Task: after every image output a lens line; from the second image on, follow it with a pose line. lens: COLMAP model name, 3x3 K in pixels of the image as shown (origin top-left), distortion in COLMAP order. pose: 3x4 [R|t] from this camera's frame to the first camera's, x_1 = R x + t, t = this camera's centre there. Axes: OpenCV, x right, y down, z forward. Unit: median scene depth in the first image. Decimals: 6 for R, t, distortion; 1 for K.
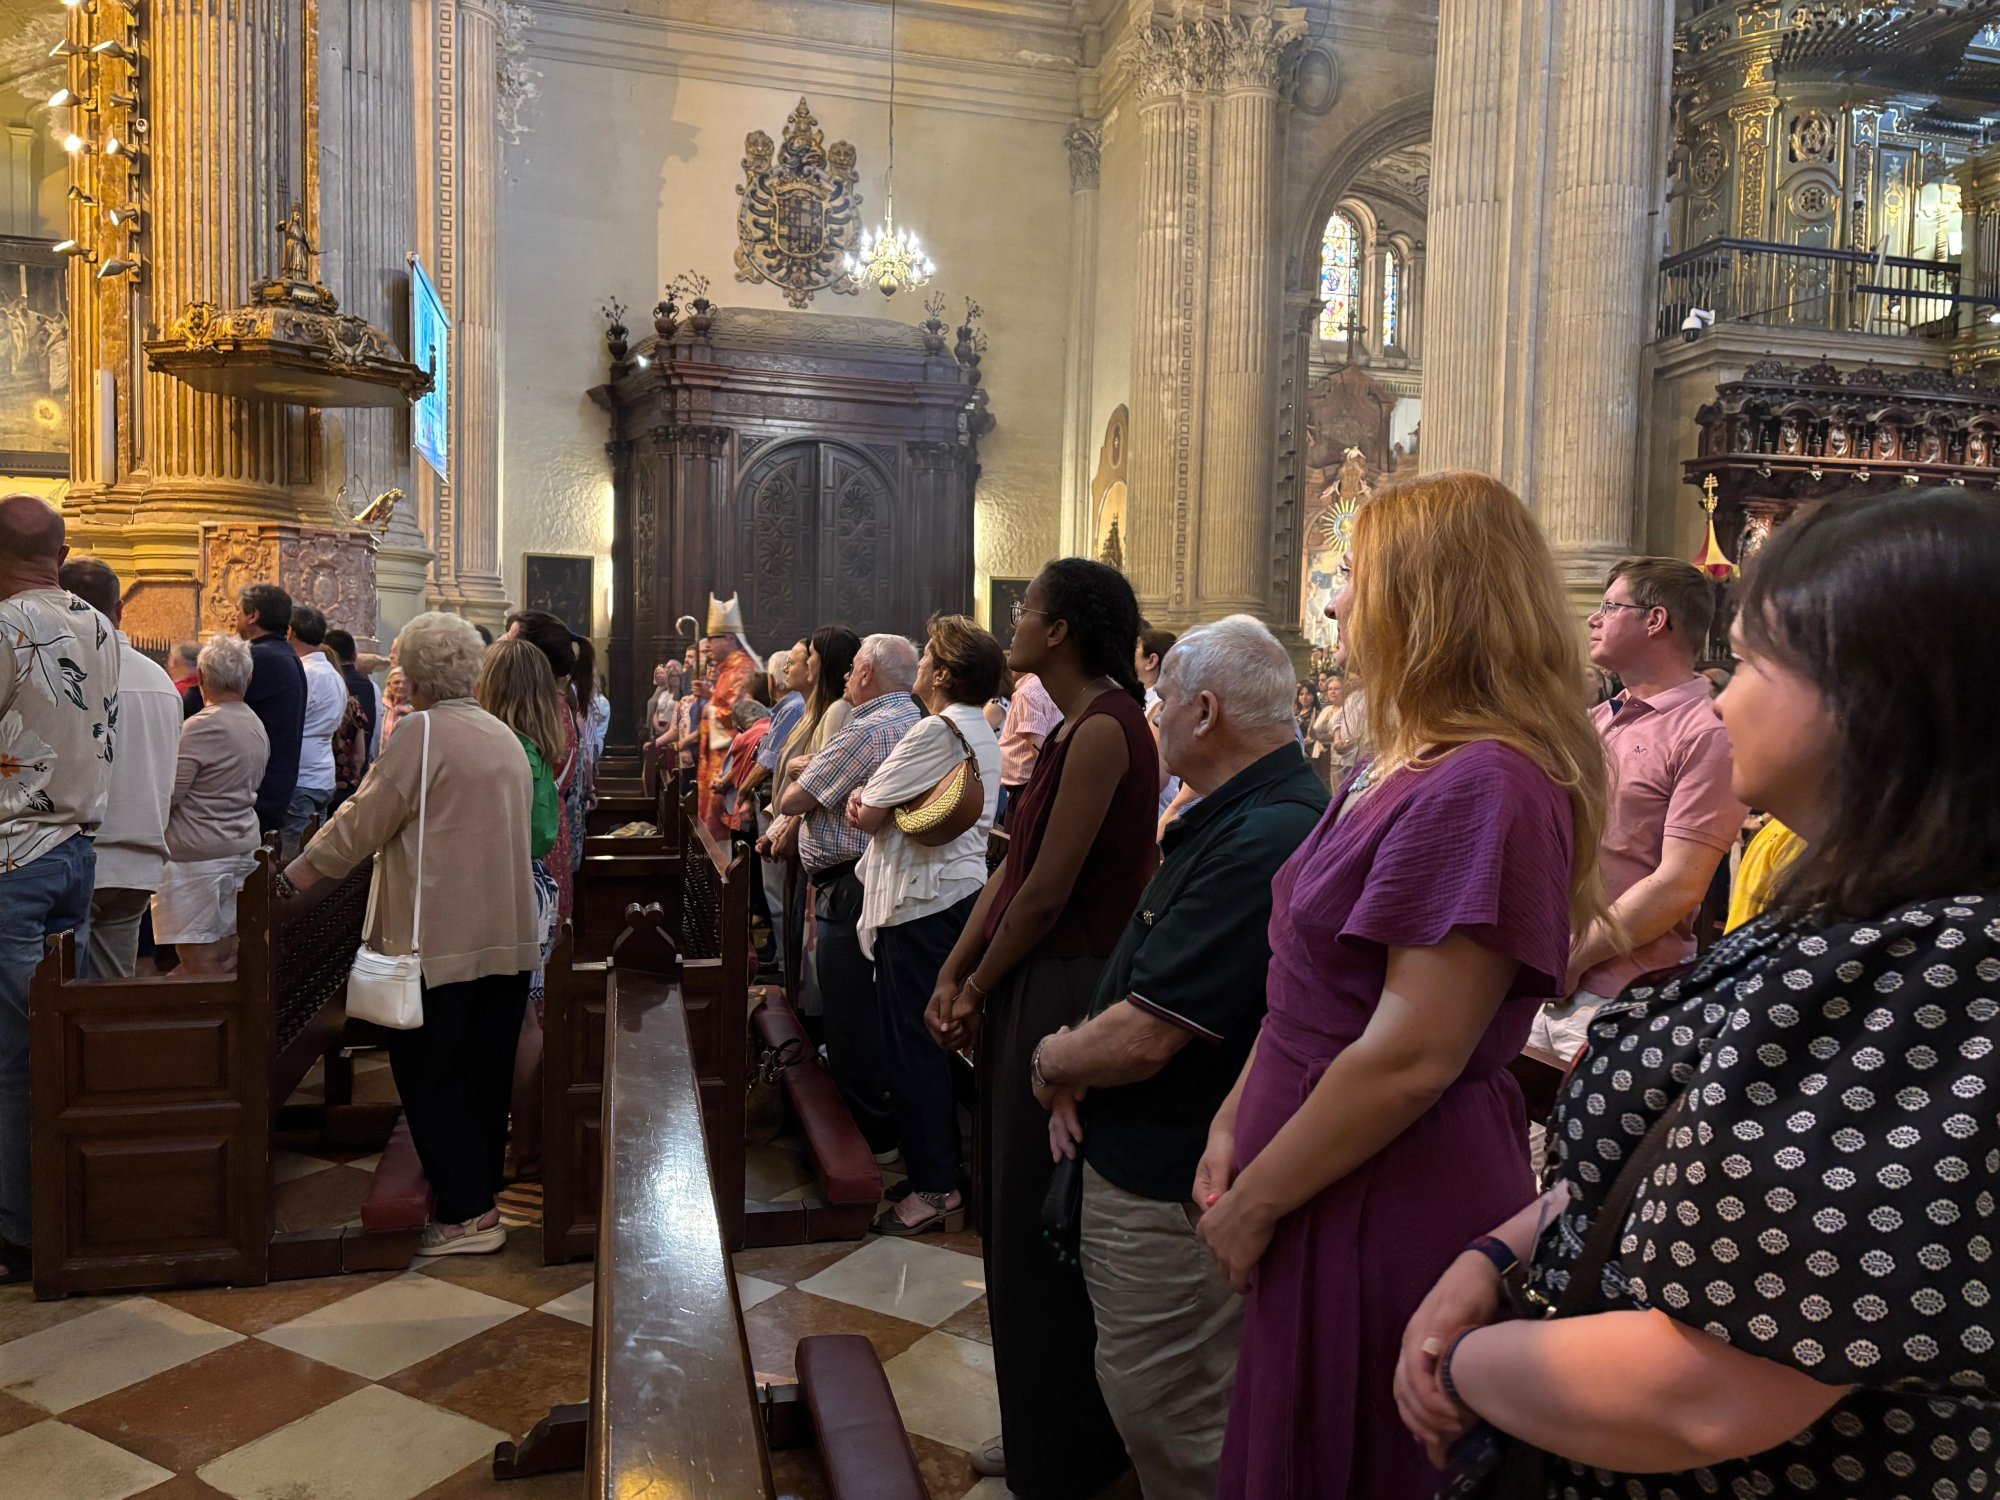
lens RADIAL K [[1523.4, 0, 976.4], [0, 1523.4, 740.6], [0, 0, 1]] dist [0.034747, -0.041911]
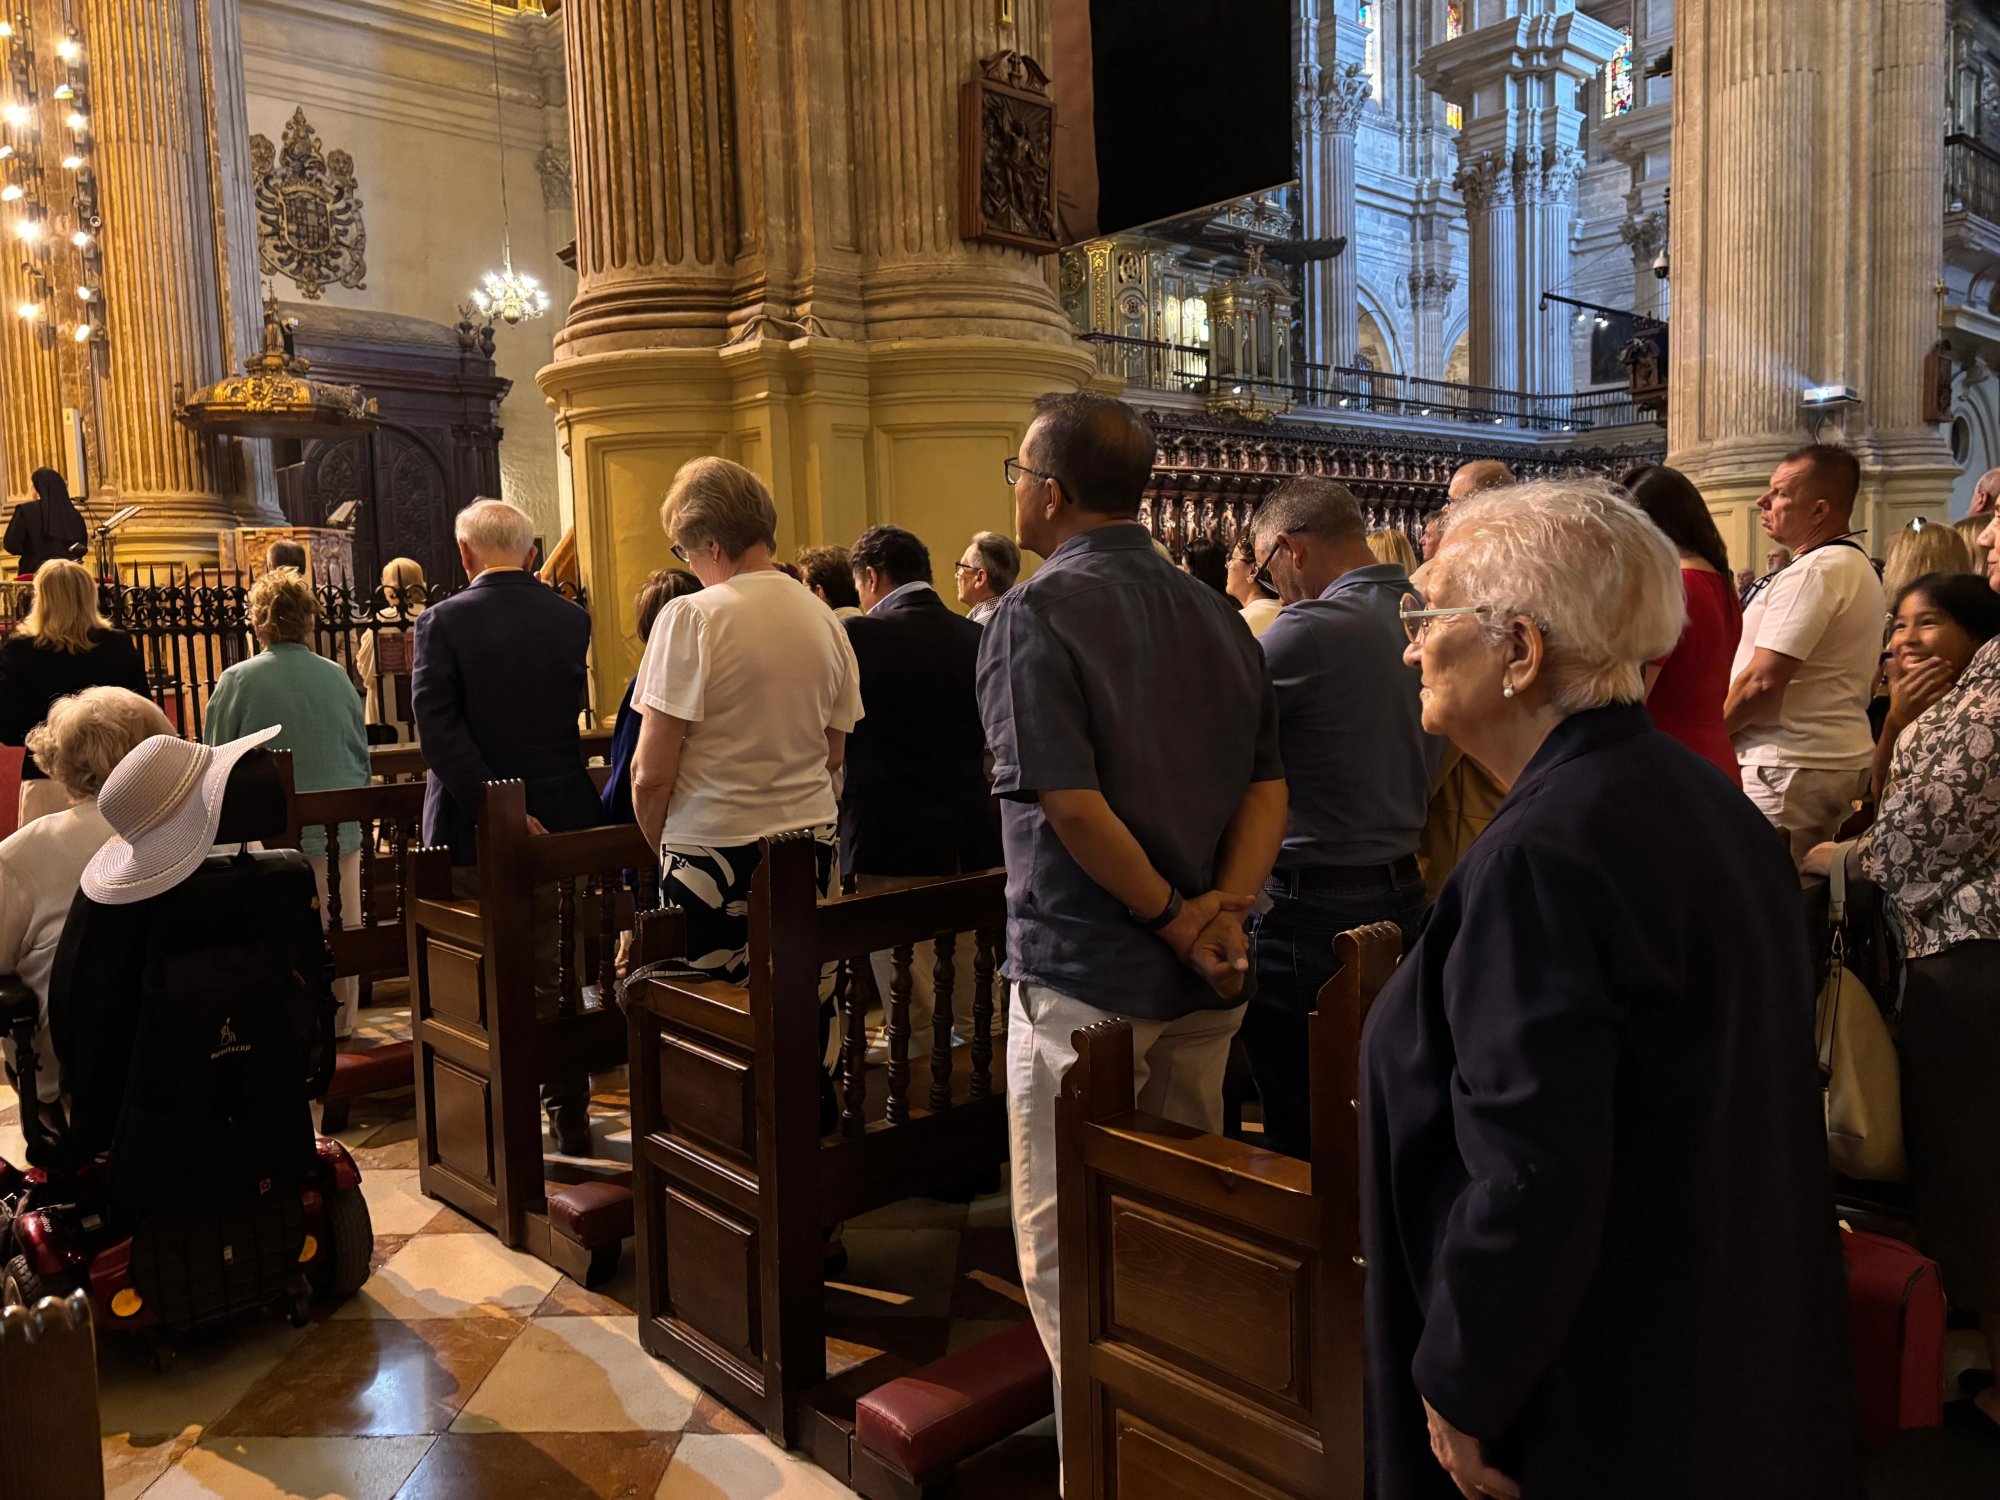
lens RADIAL K [[1509.3, 0, 1016.4], [0, 1509.3, 739.5], [0, 0, 1]] dist [0.063141, -0.069566]
pose [[0.875564, -0.088968, 0.474840, -0.395494], [0.069502, 0.995869, 0.058434, 0.012678], [-0.478077, -0.018160, 0.878130, -0.403914]]
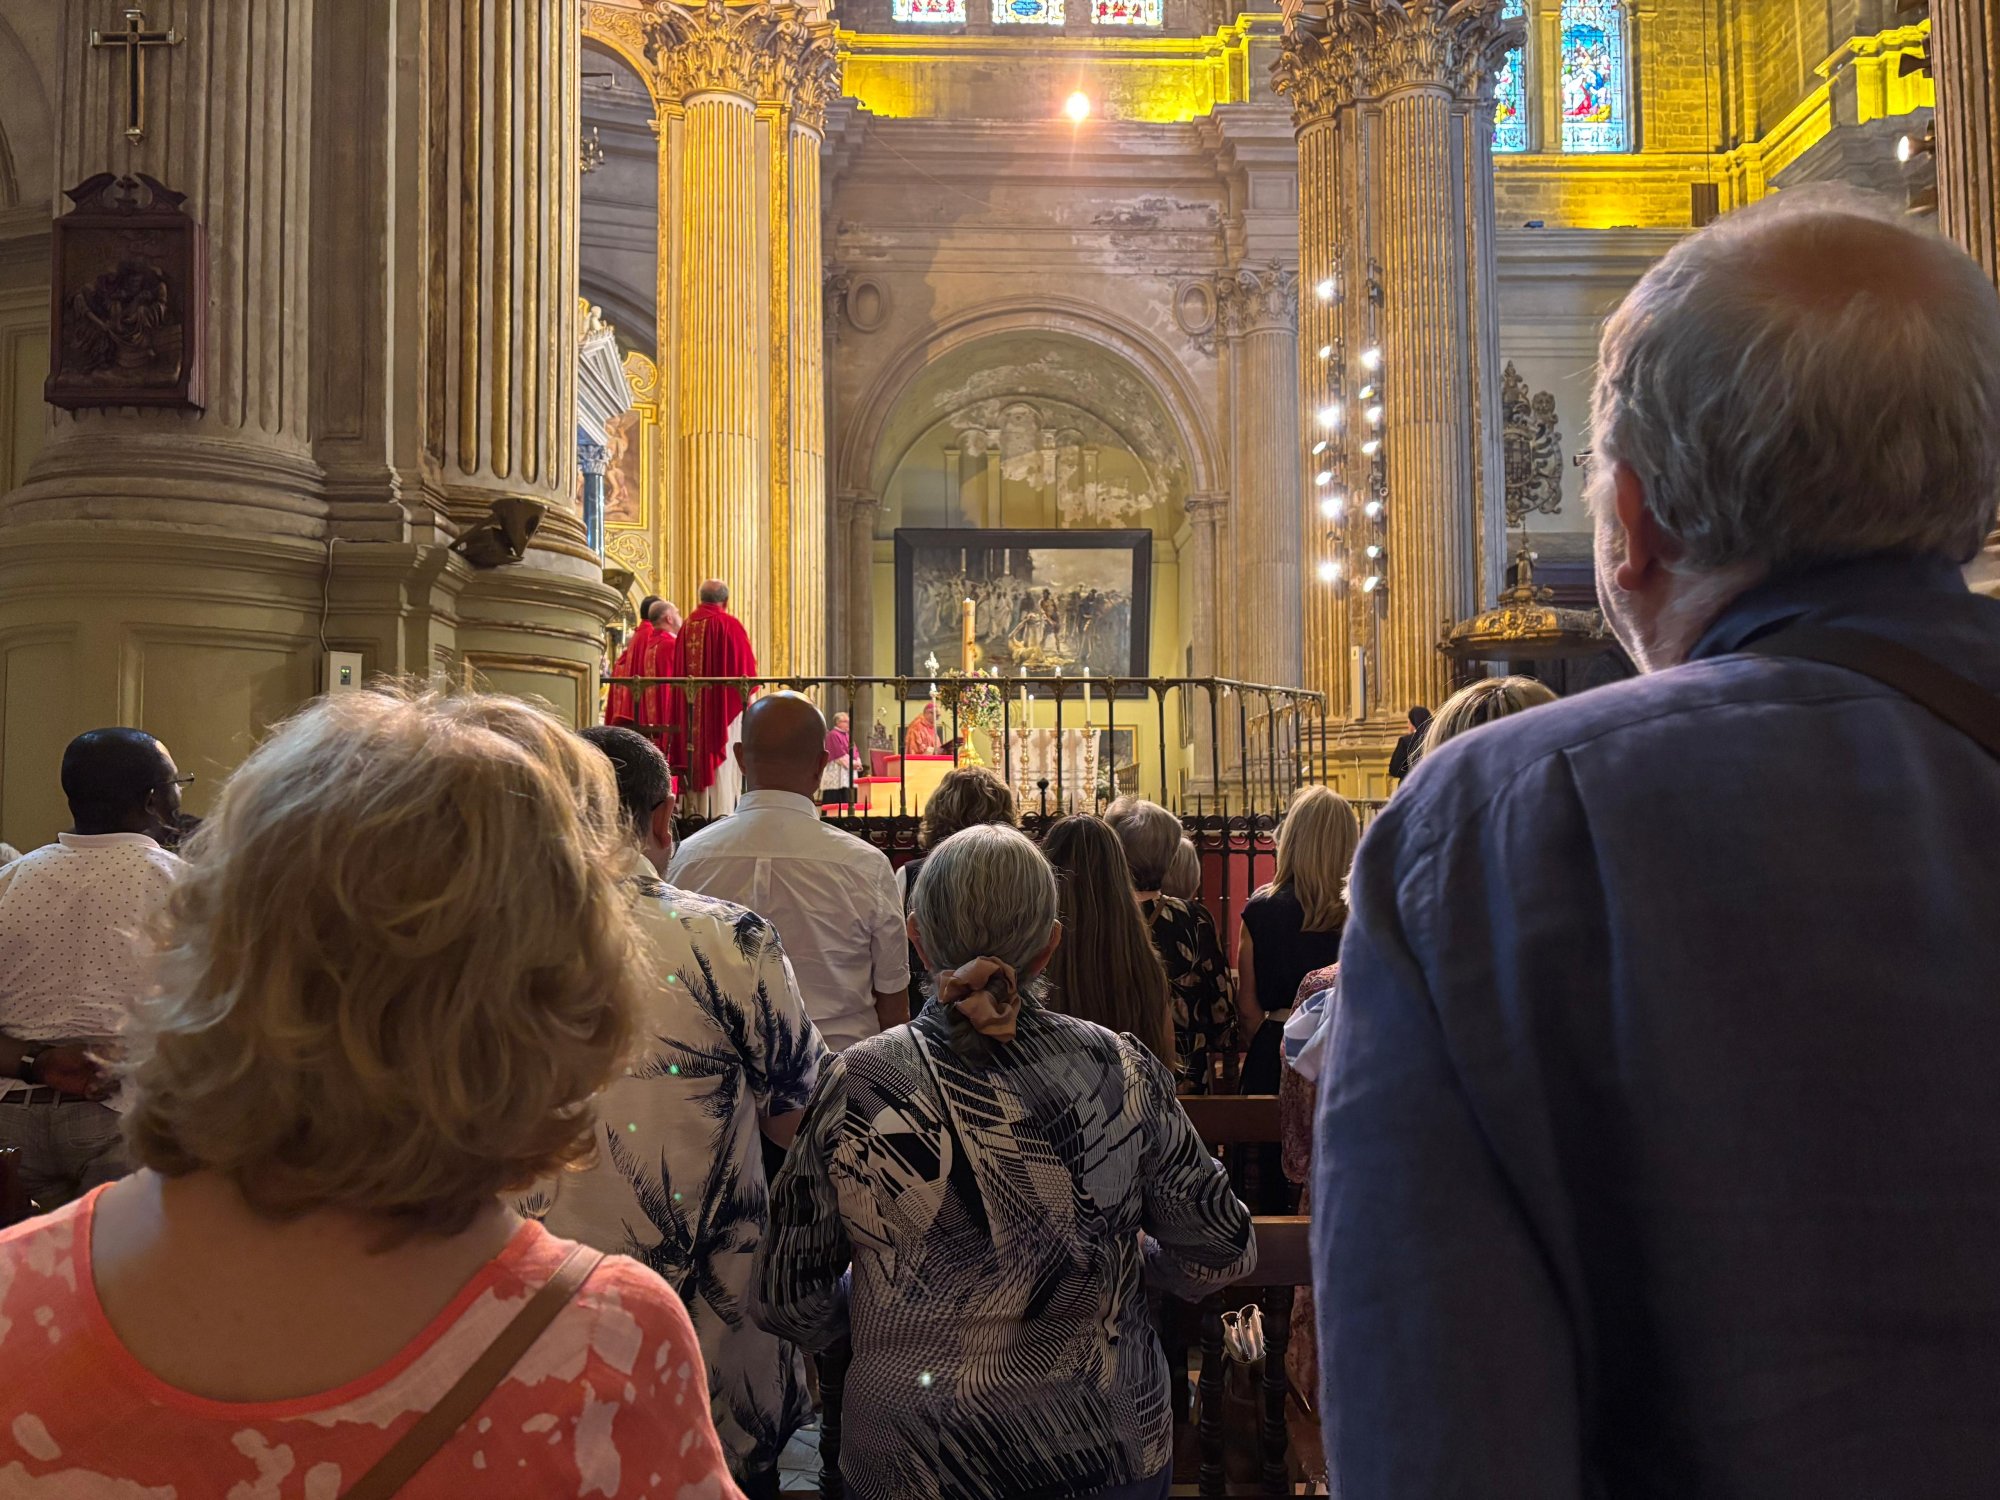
lens RADIAL K [[1509.3, 0, 1016.4], [0, 1509.3, 739.5], [0, 0, 1]] dist [0.063141, -0.069566]
pose [[0.977931, -0.043081, -0.204439, -0.464267], [0.022118, 0.994359, -0.103736, 0.003733], [0.207754, 0.096925, 0.973367, -0.435800]]
